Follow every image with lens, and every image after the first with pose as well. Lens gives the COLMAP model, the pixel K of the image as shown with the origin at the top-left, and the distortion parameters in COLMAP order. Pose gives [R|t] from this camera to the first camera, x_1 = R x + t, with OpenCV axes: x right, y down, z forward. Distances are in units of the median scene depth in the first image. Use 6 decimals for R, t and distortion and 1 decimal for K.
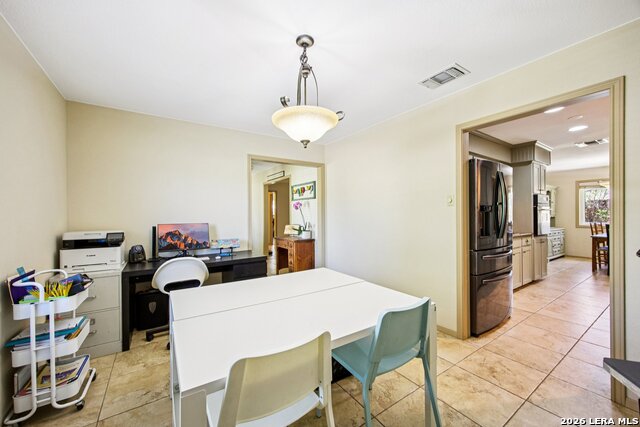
lens RADIAL K [[246.7, 0, 318.9], [0, 246.7, 212.5], [0, 0, 1]] dist [0.000326, 0.000303]
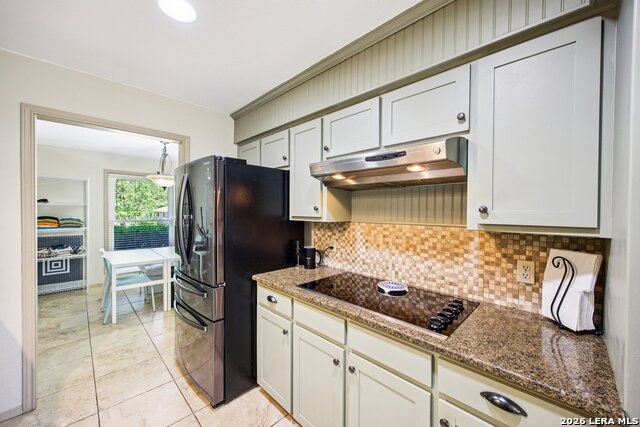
lens RADIAL K [[246.7, 0, 318.9], [0, 246.7, 212.5], [0, 0, 1]] dist [0.000326, 0.000303]
pose [[0.195301, 0.016595, -0.980603, 2.205984], [-0.005412, 0.999860, 0.015843, -0.096940], [0.980728, 0.002213, 0.195364, 1.779435]]
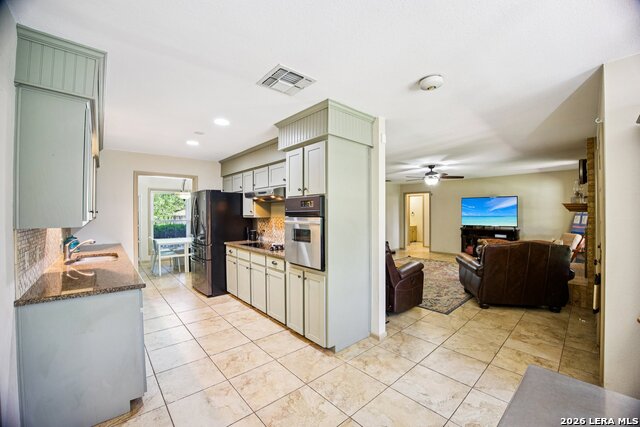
lens RADIAL K [[254.8, 0, 320.0], [0, 254.8, 213.5], [0, 0, 1]] dist [-0.056015, 0.000195]
pose [[0.145520, 0.009368, -0.989311, 3.563517], [0.005606, 0.999931, 0.010293, -0.100070], [0.989339, -0.007044, 0.145458, 2.240560]]
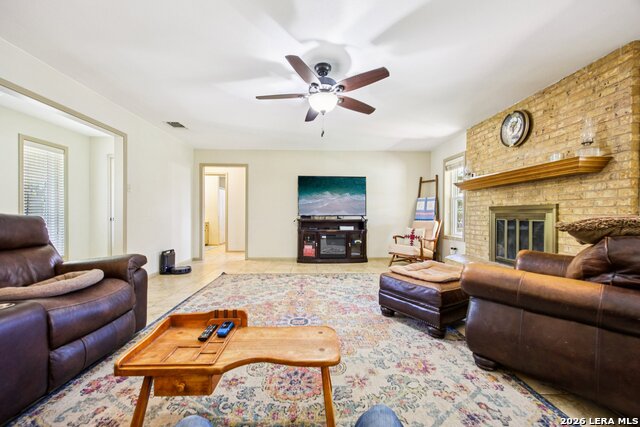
lens RADIAL K [[248.0, 0, 316.2], [0, 248.0, 214.7], [0, 0, 1]] dist [0.000434, 0.000112]
pose [[0.854212, 0.009891, -0.519831, 1.432371], [-0.007622, 0.999950, 0.006502, 0.126672], [0.519870, -0.001592, 0.854244, 2.873724]]
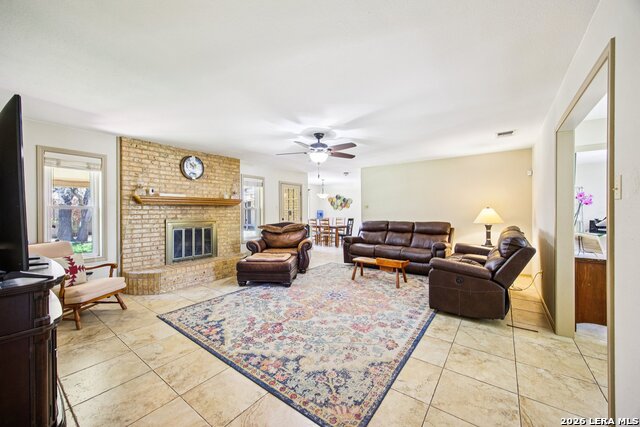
lens RADIAL K [[246.7, 0, 318.9], [0, 246.7, 212.5], [0, 0, 1]] dist [0.000326, 0.000303]
pose [[-0.343668, 0.005731, 0.939074, -1.100079], [0.004207, 0.999981, -0.004563, 0.013196], [-0.939082, 0.002383, -0.343685, 4.689922]]
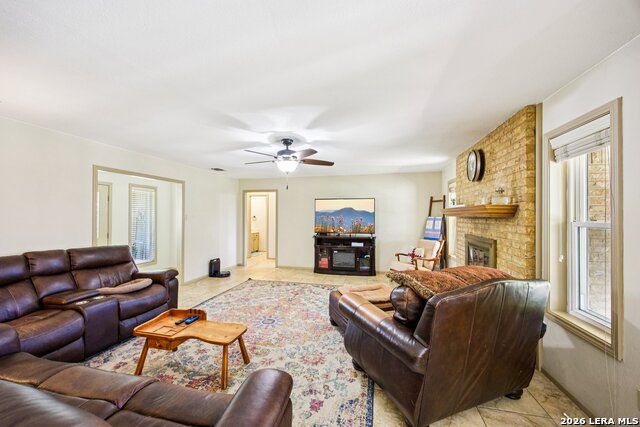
lens RADIAL K [[246.7, 0, 318.9], [0, 246.7, 212.5], [0, 0, 1]] dist [0.000326, 0.000303]
pose [[0.685940, -0.000429, -0.727658, 2.245122], [-0.003963, 0.999983, -0.004326, -0.100684], [0.727647, 0.005851, 0.685927, 2.937982]]
